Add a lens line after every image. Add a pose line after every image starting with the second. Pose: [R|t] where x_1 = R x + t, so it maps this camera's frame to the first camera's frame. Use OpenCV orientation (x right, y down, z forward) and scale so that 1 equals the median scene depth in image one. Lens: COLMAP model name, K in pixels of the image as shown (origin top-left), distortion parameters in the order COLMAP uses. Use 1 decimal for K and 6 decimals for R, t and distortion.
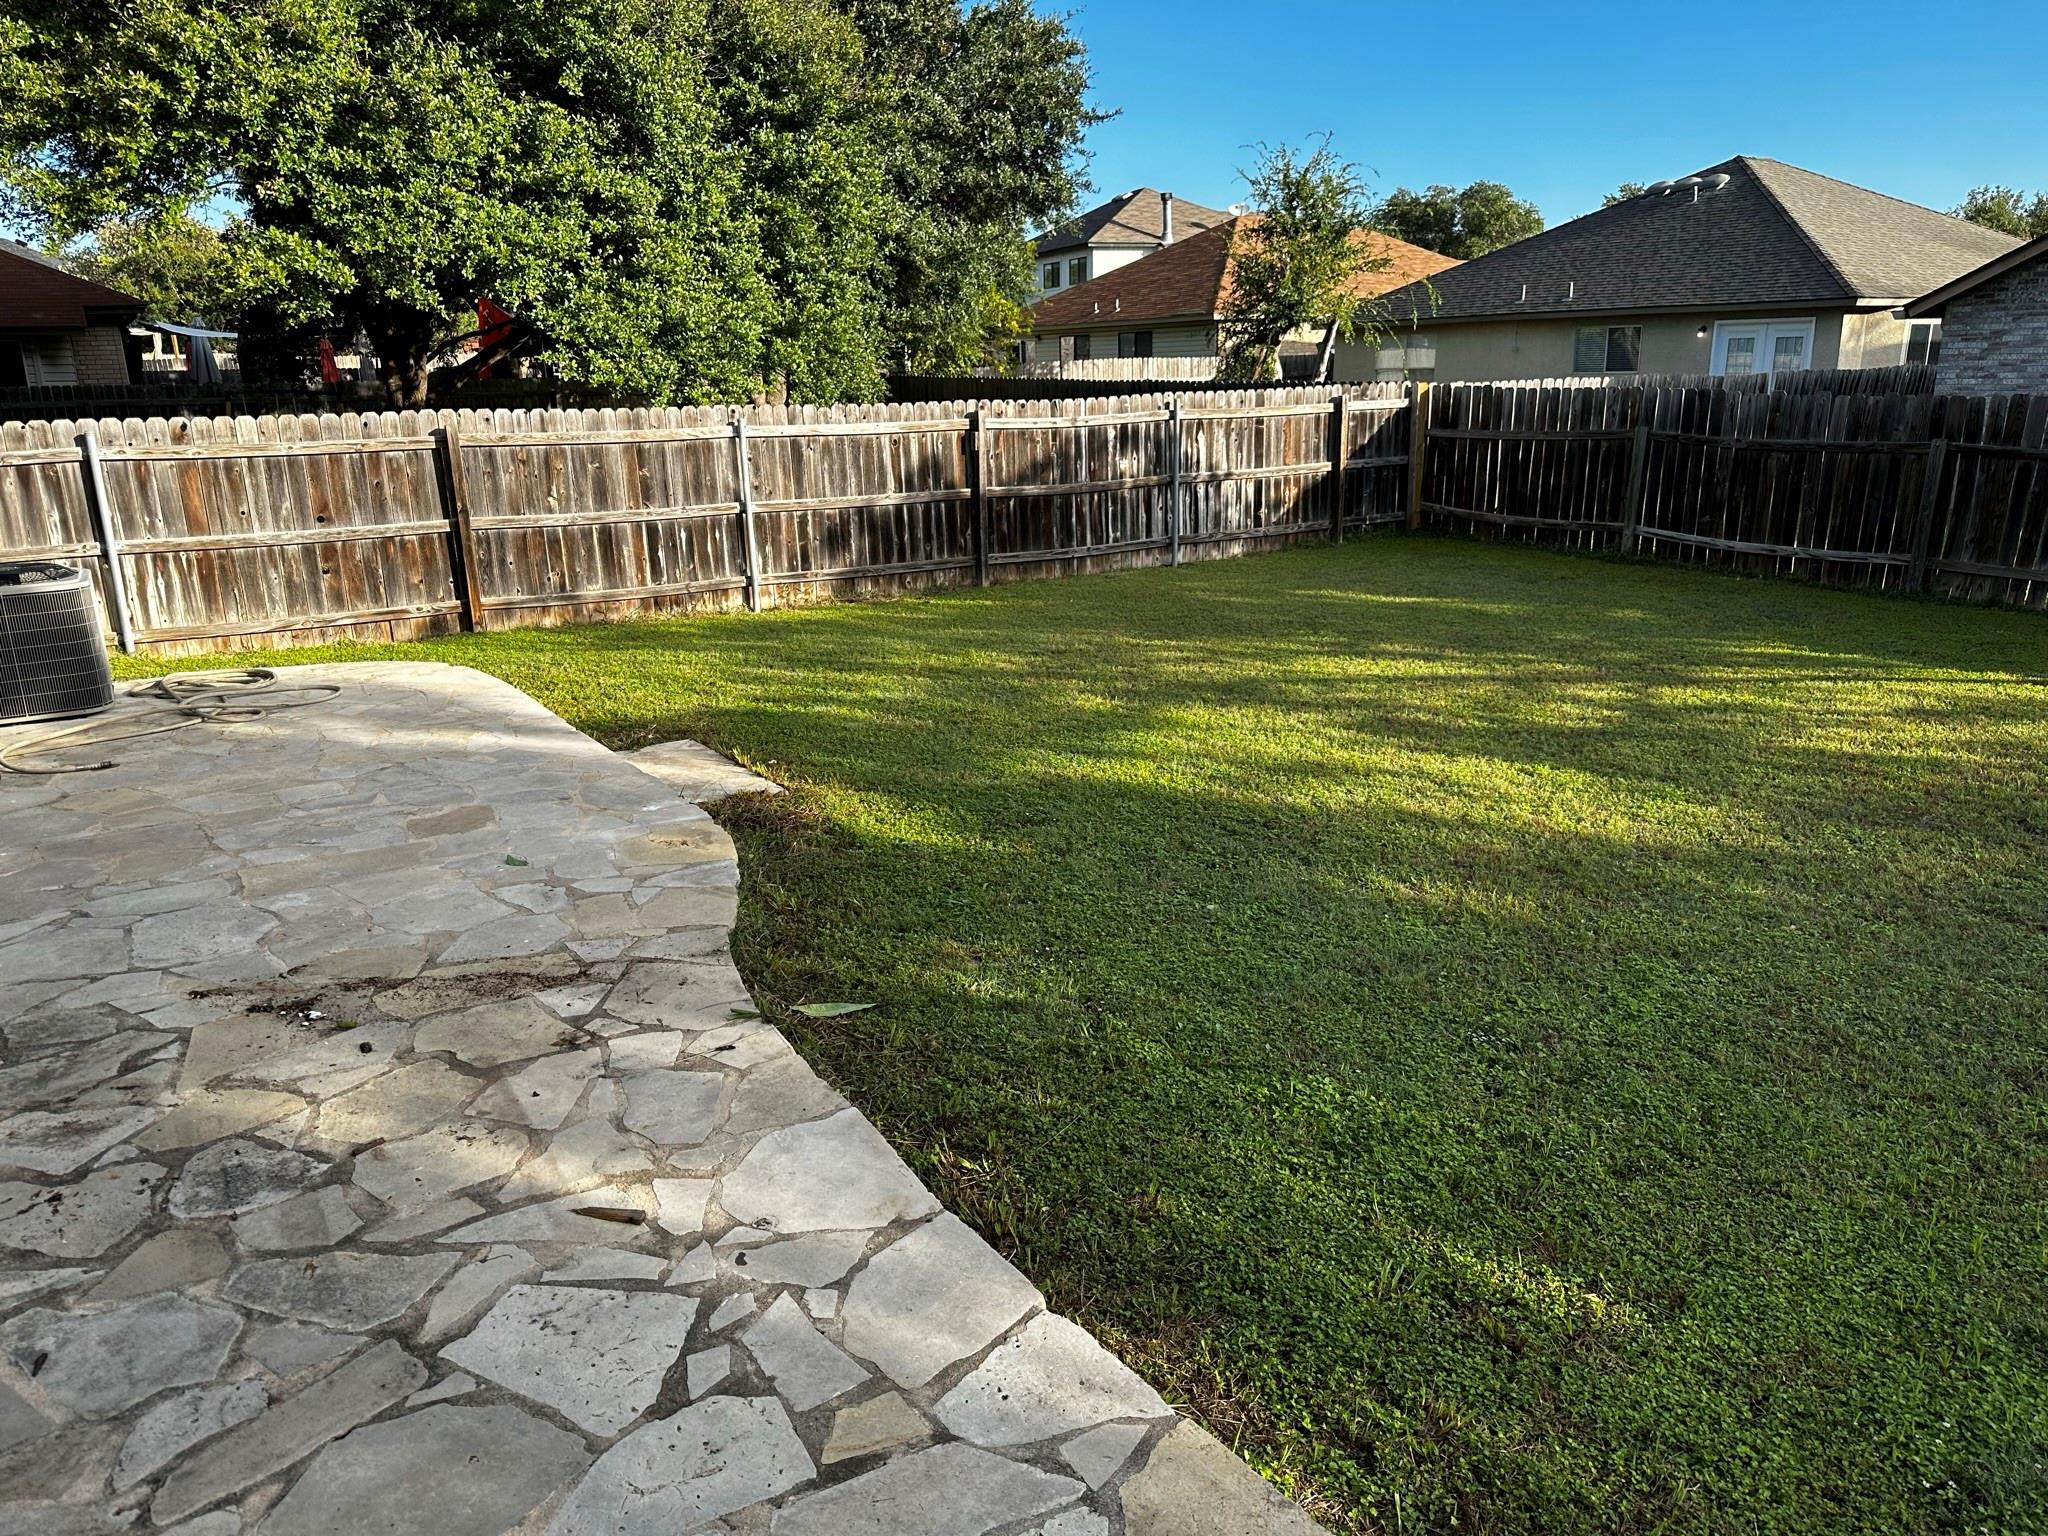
lens RADIAL K [[1435.2, 0, 1004.9], [0, 1435.2, 781.6], [0, 0, 1]] dist [0.030819, -0.043242]
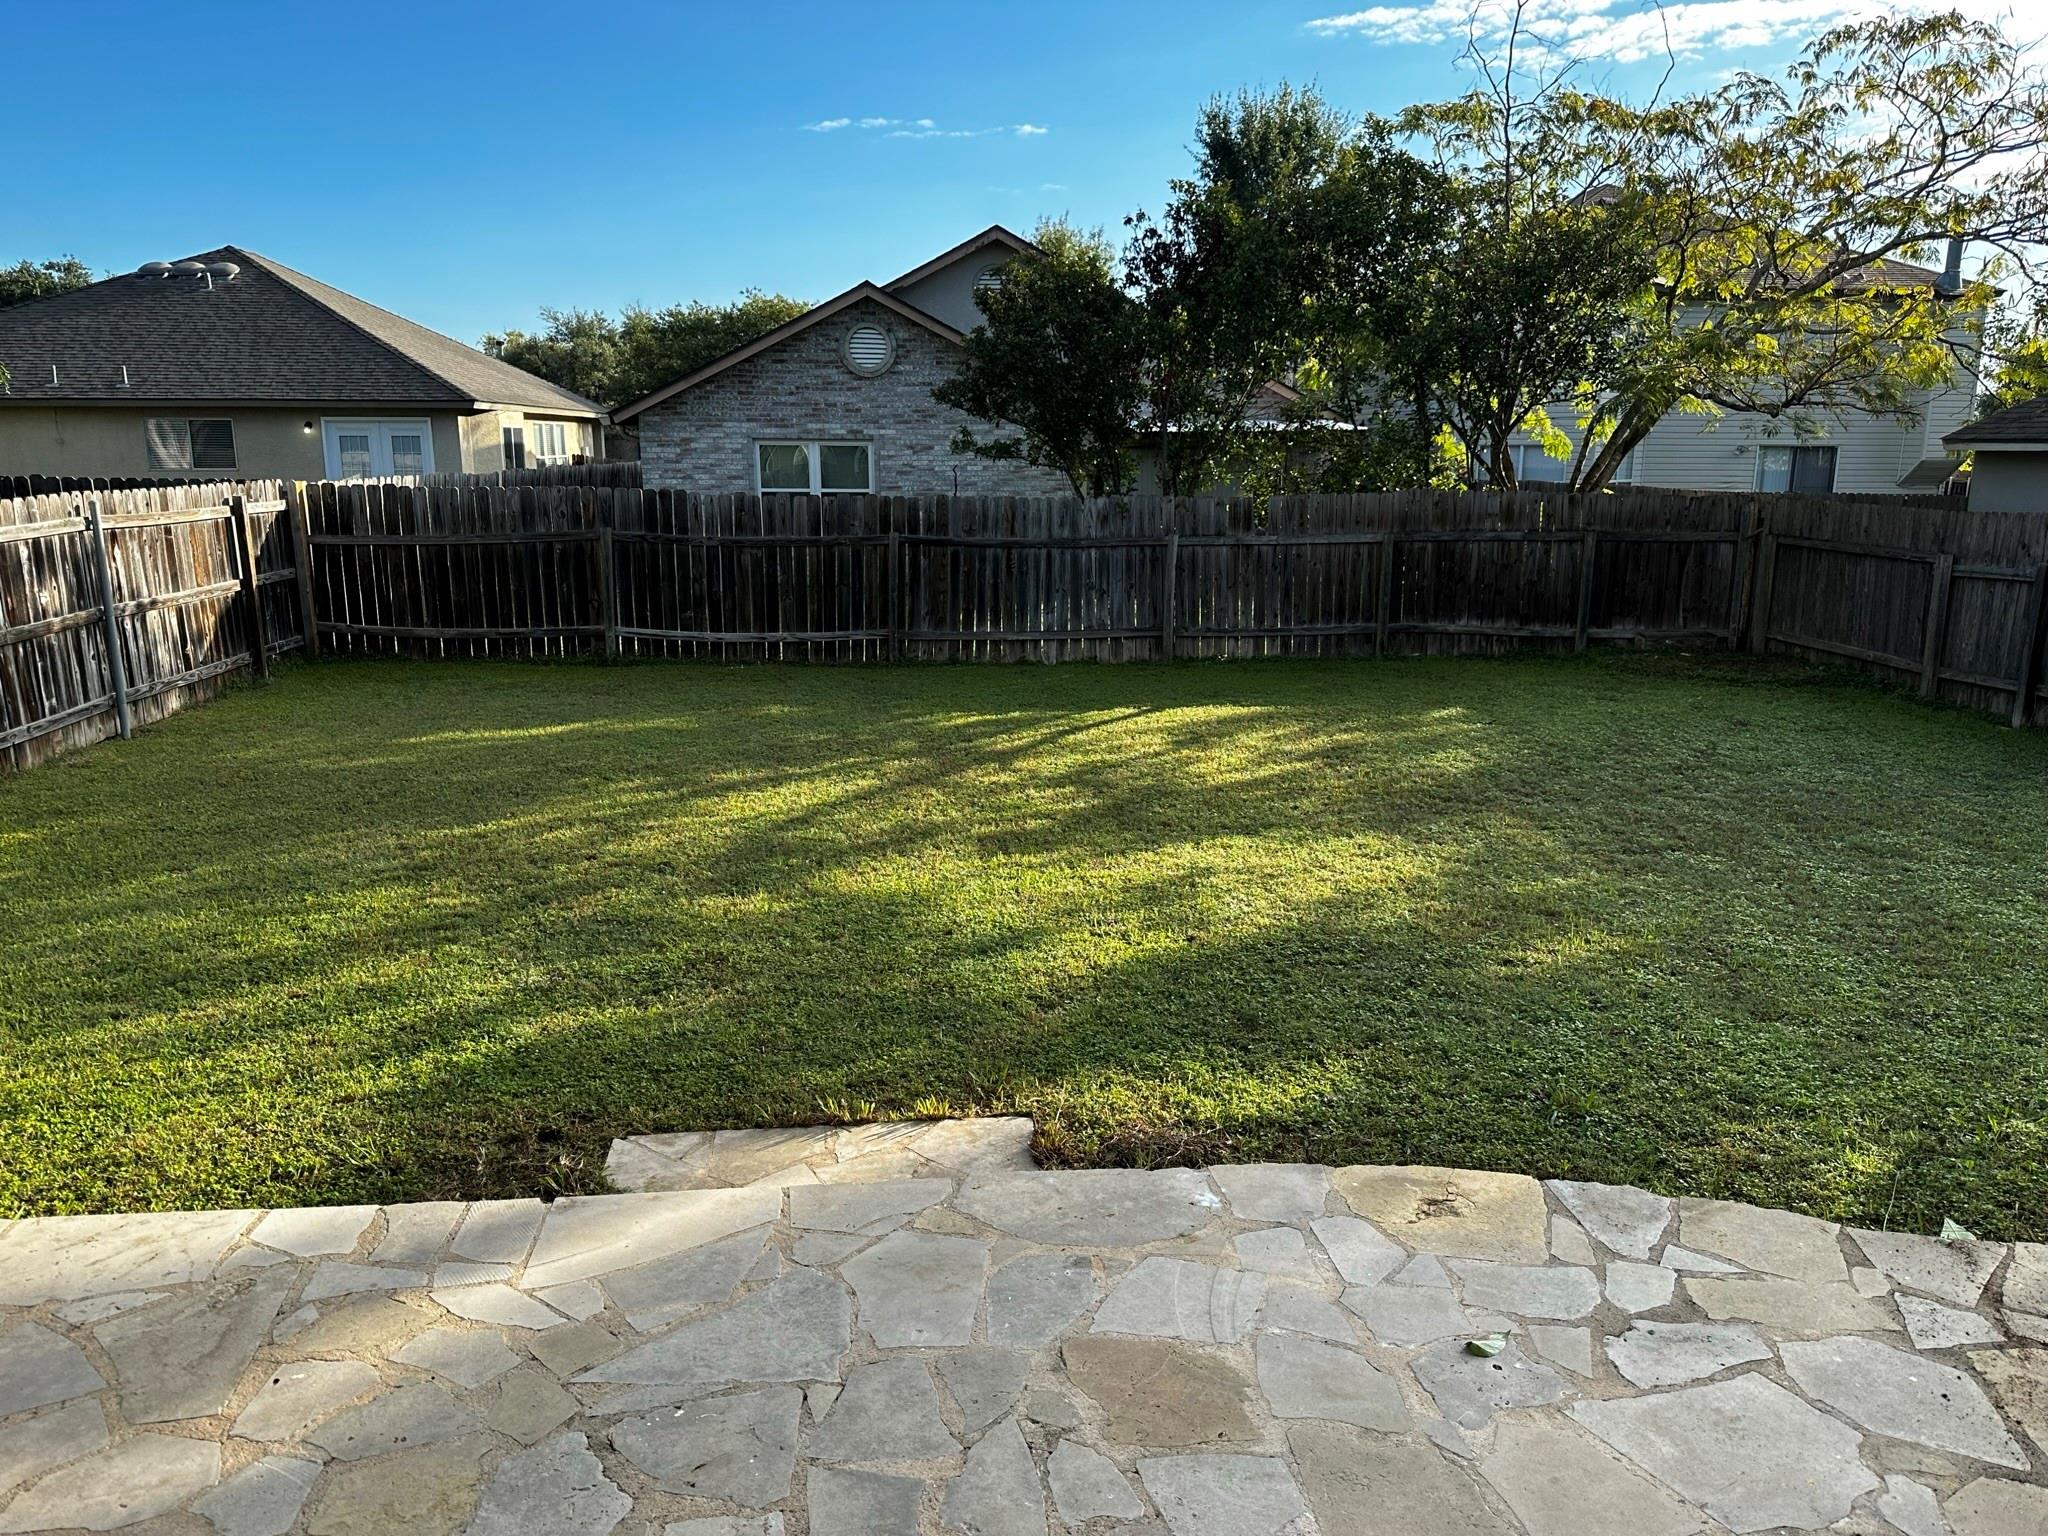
lens RADIAL K [[1435.2, 0, 1025.0], [0, 1435.2, 778.4], [0, 0, 1]] dist [0.030819, -0.043242]
pose [[0.454720, -0.175041, 0.873264, -0.299105], [0.230906, 0.970141, 0.074224, -0.082043], [-0.860182, 0.167891, 0.481560, 0.294116]]
